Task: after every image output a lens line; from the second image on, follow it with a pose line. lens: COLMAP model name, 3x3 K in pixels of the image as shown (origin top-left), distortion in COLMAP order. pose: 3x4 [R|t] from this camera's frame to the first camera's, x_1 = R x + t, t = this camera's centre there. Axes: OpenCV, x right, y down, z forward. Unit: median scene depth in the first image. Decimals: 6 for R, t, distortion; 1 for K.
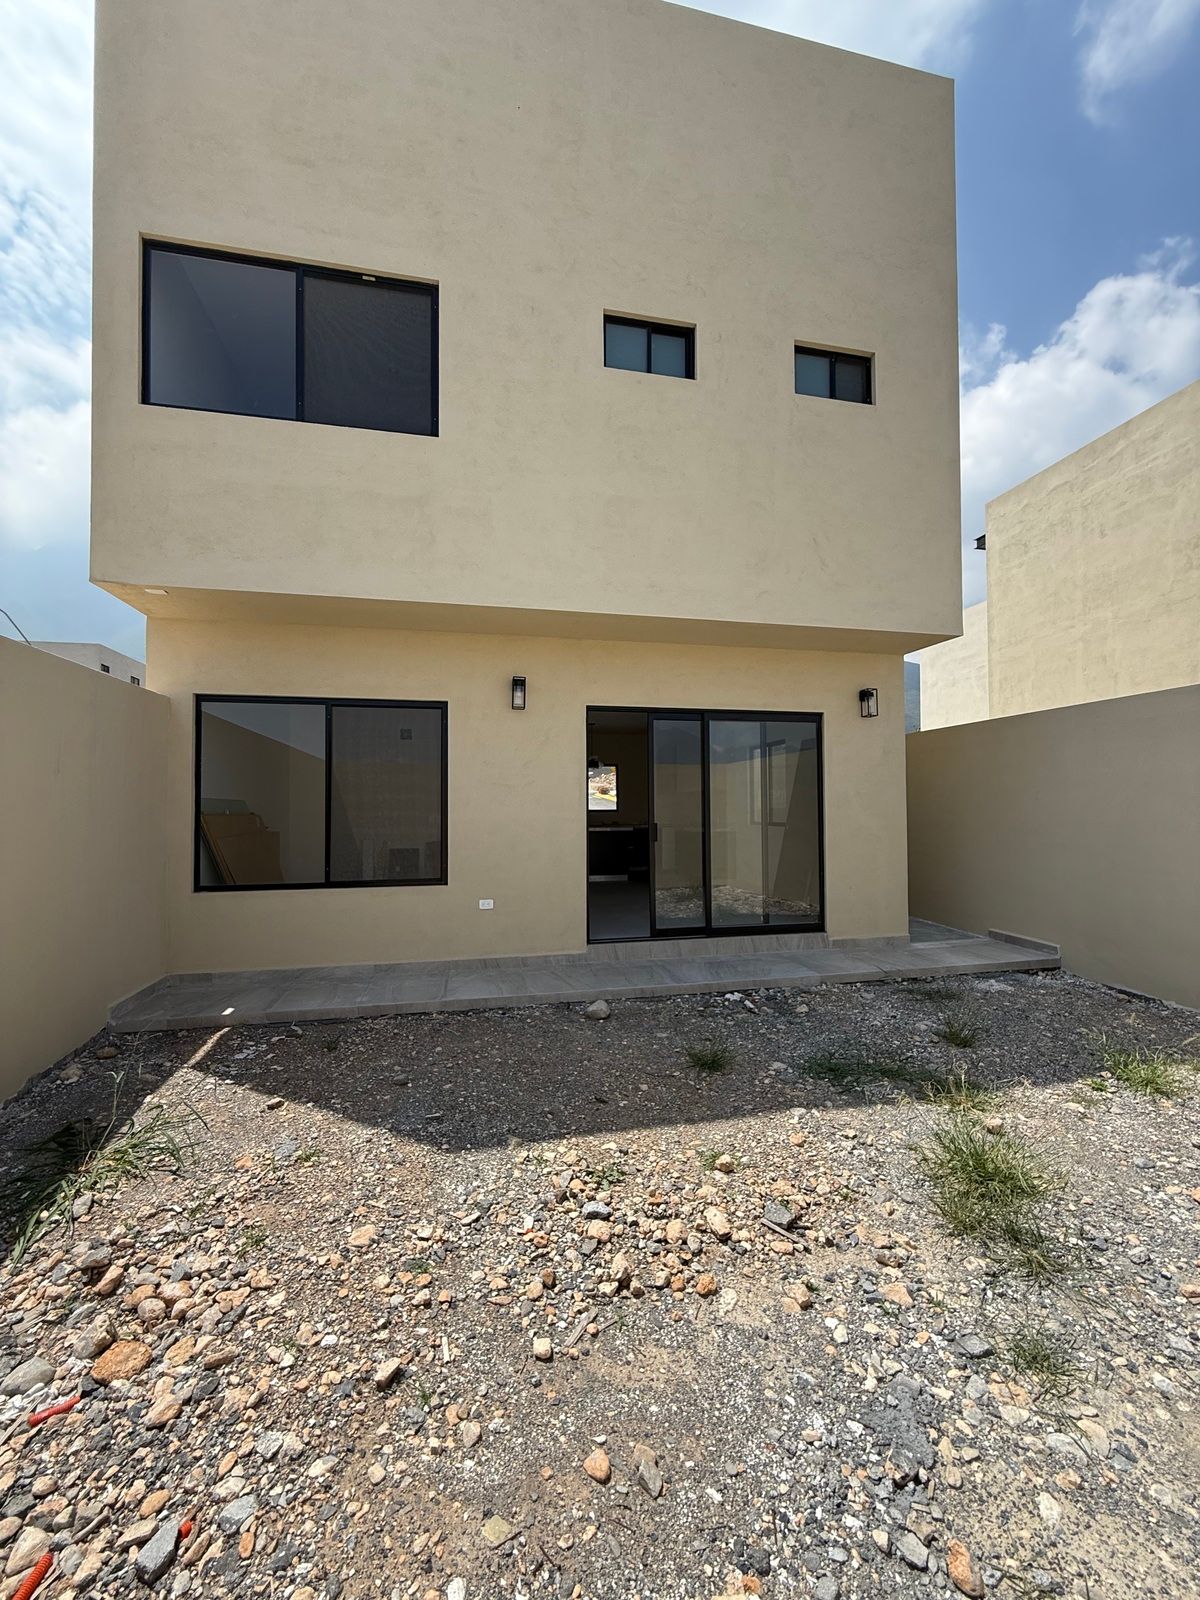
lens RADIAL K [[639.0, 0, 604.4], [0, 639.0, 798.3], [0, 0, 1]] dist [0.002188, 0.000007]
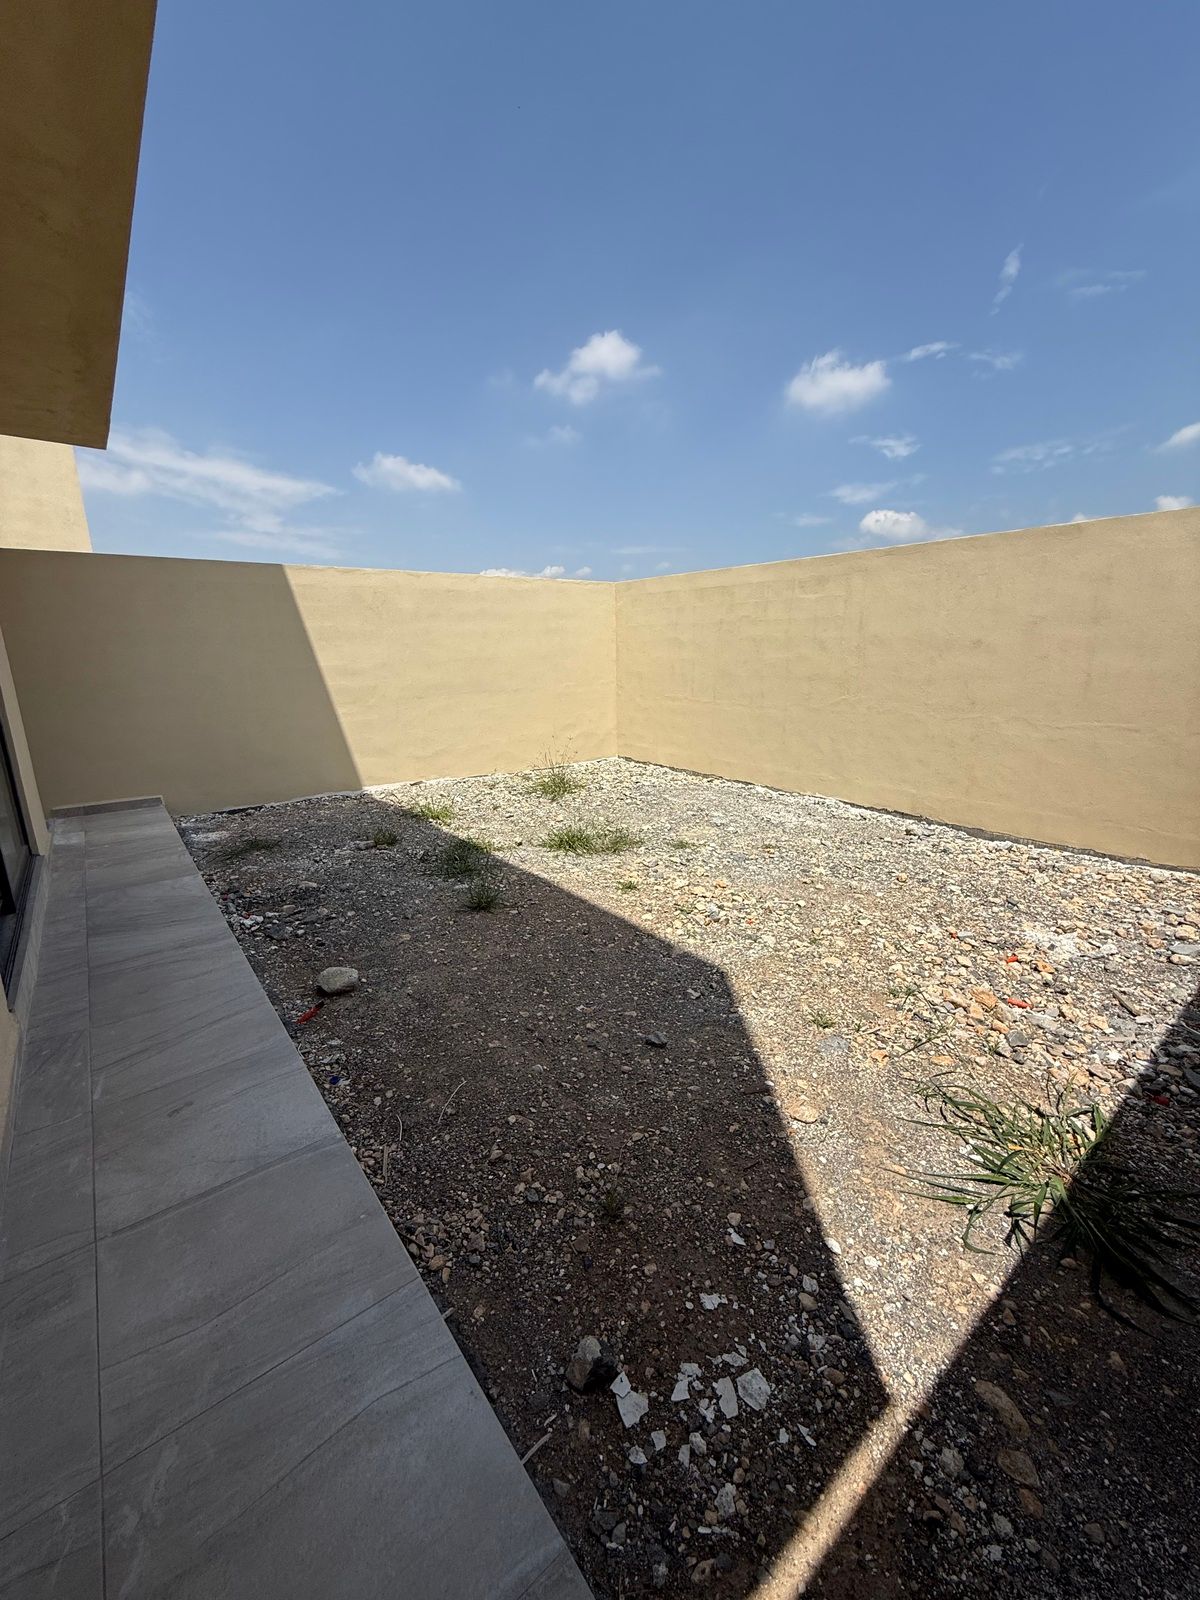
lens RADIAL K [[639.0, 0, 604.9], [0, 639.0, 803.5], [0, 0, 1]] dist [0.002188, 0.000007]
pose [[-0.443086, -0.209948, 0.871548, -0.969239], [0.006165, 0.971454, 0.237149, 0.004088], [-0.896458, 0.110450, -0.429143, 1.491577]]
